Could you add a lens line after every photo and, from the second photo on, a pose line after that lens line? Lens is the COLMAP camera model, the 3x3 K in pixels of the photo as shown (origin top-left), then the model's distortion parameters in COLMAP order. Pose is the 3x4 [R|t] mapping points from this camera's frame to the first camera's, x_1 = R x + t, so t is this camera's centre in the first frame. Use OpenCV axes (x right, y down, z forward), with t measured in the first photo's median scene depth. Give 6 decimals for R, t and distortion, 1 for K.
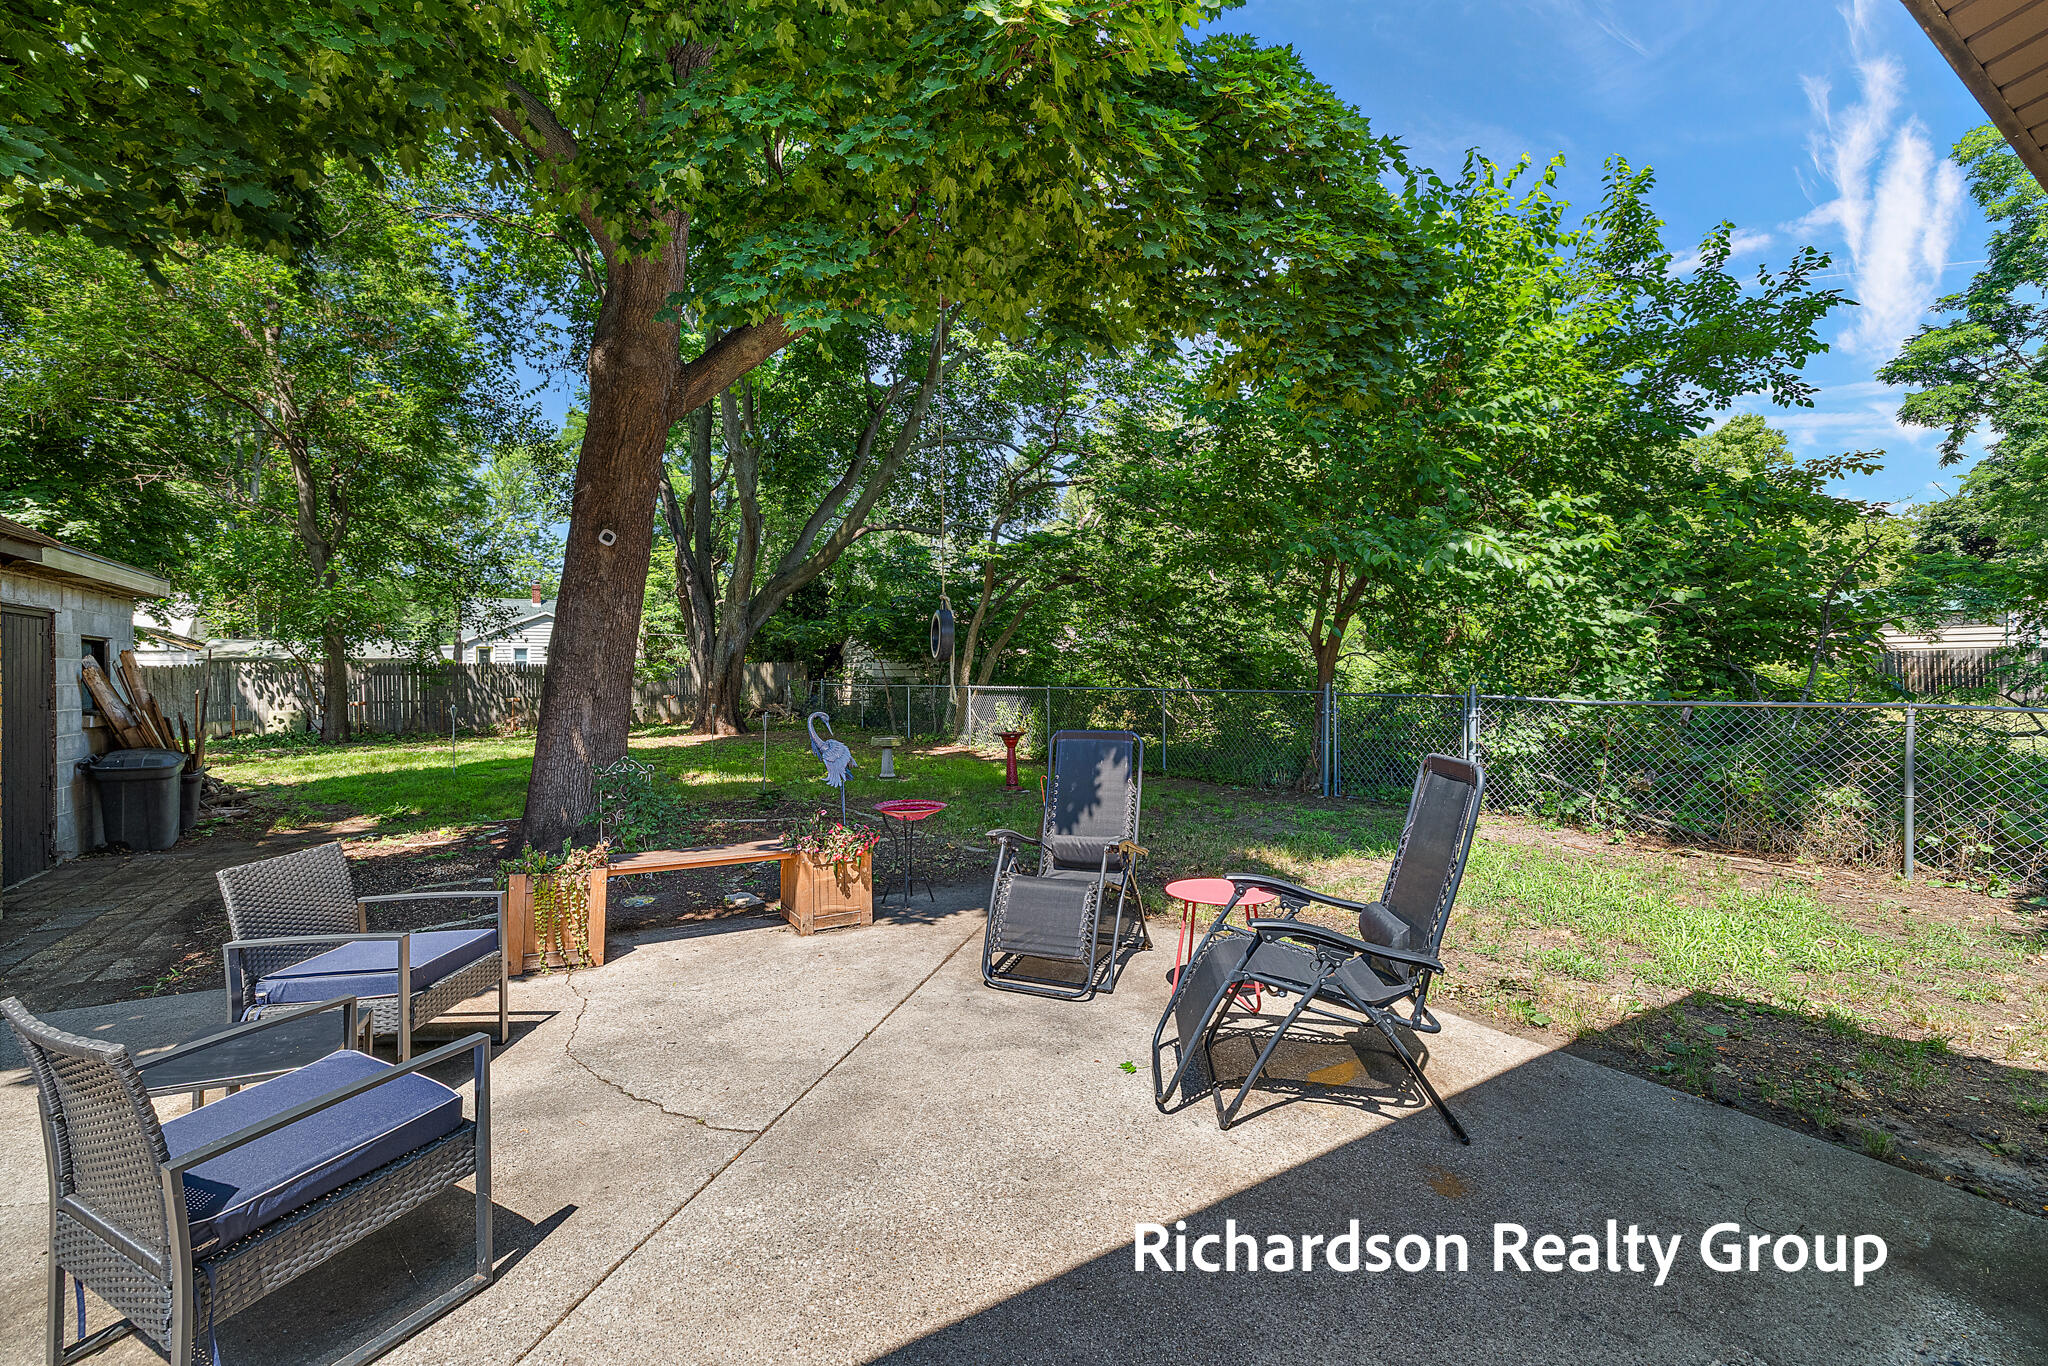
lens RADIAL K [[869.7, 0, 1018.5], [0, 869.7, 671.5], [0, 0, 1]] dist [-0.001745, 0.001027]
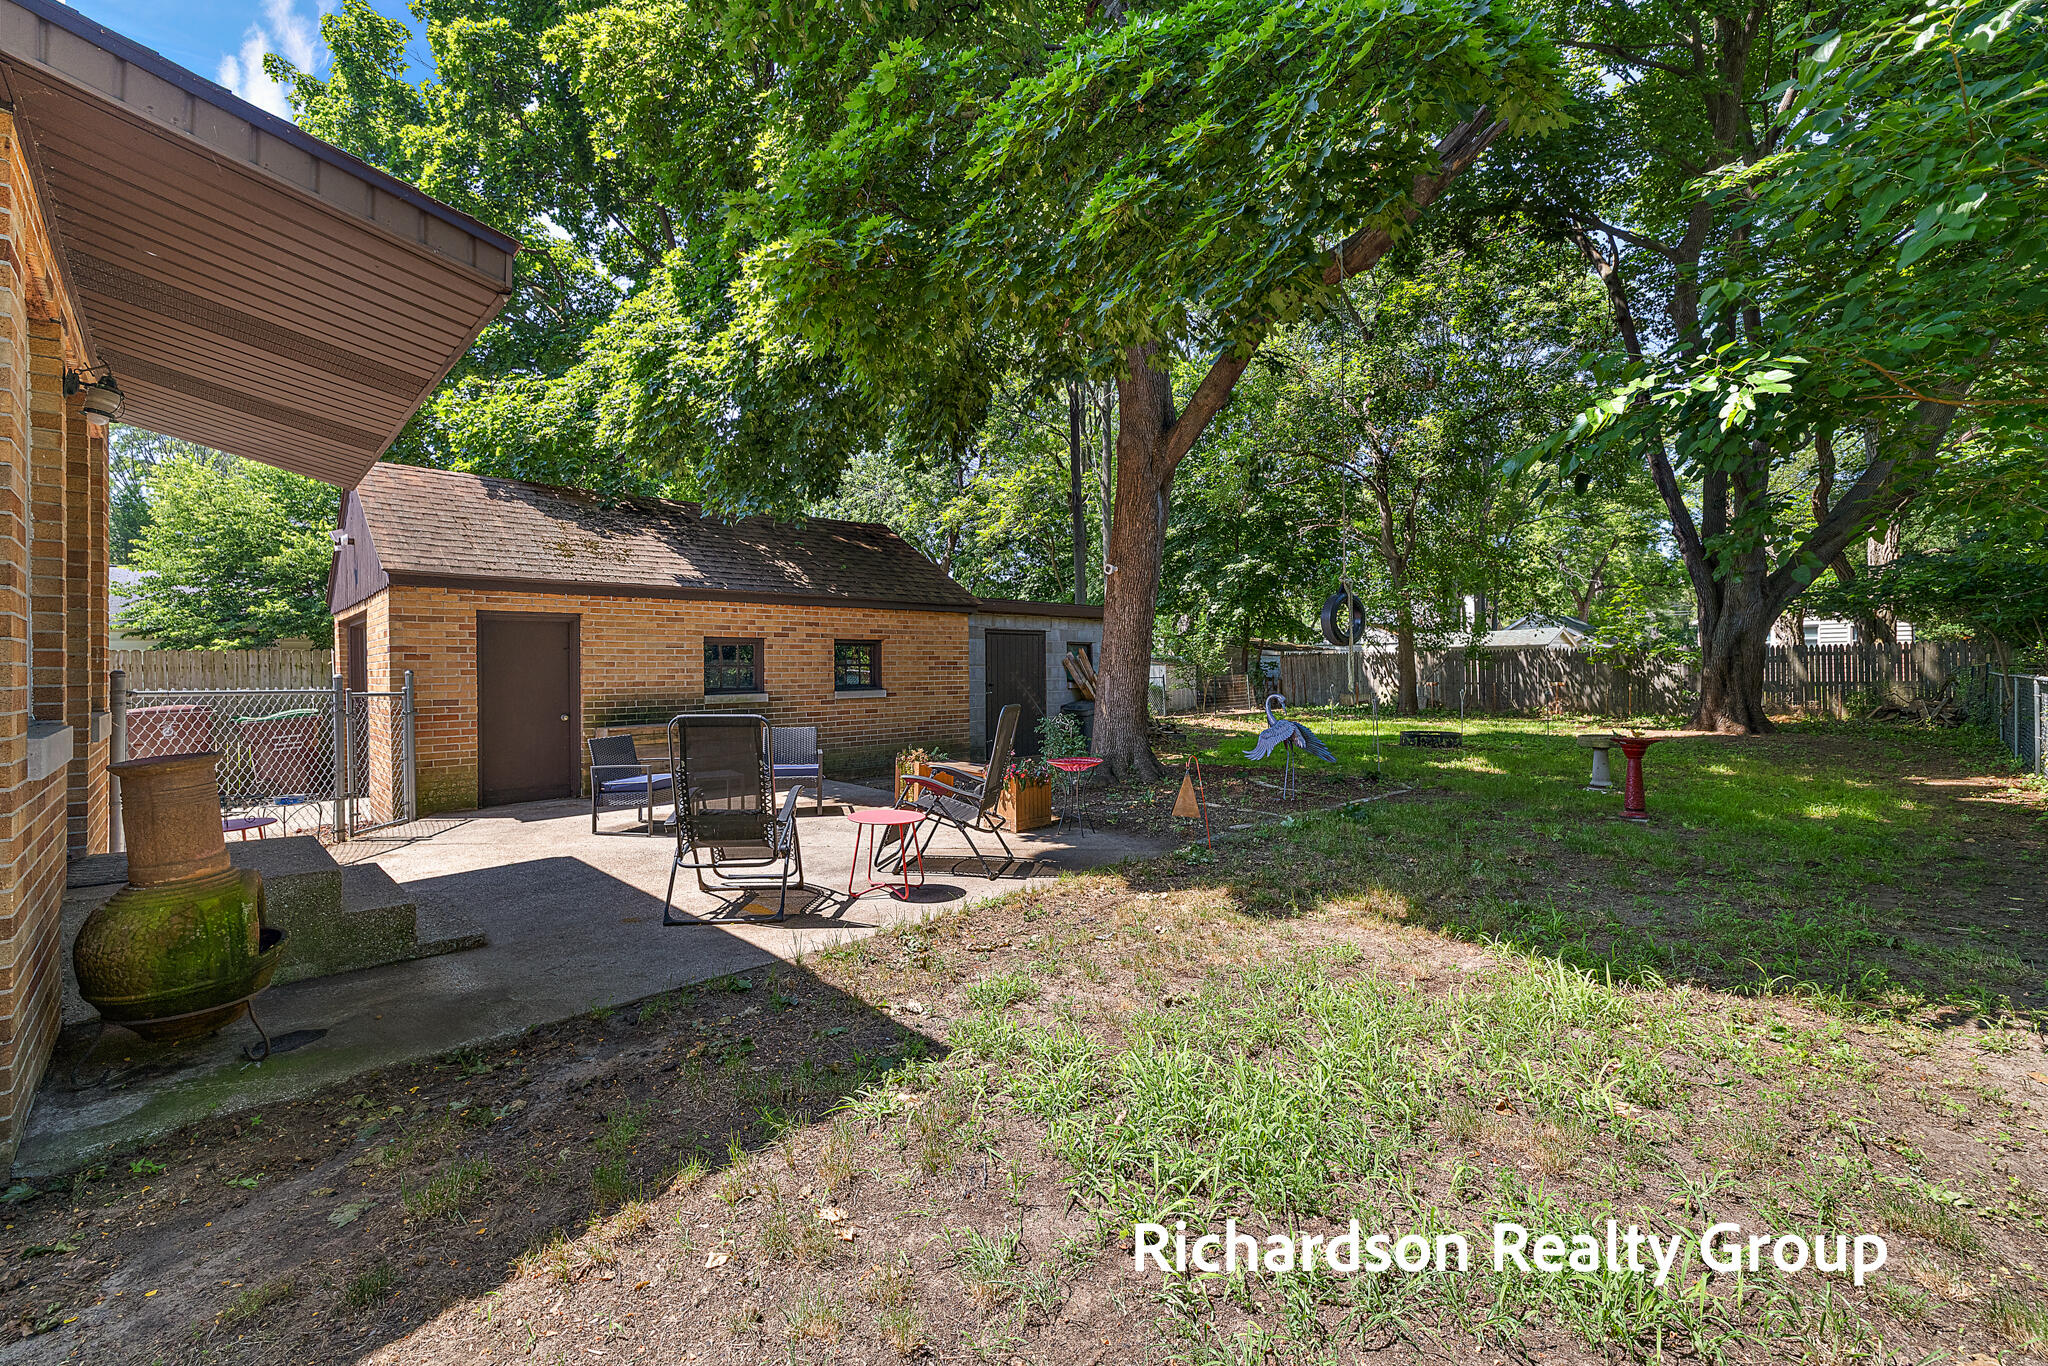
lens RADIAL K [[869.7, 0, 1015.8], [0, 869.7, 675.9], [0, 0, 1]] dist [-0.001745, 0.001027]
pose [[0.195842, 0.014181, -0.980533, 0.334101], [0.008237, 0.999836, 0.016105, 0.000746], [0.980601, -0.011230, 0.195693, 0.189414]]
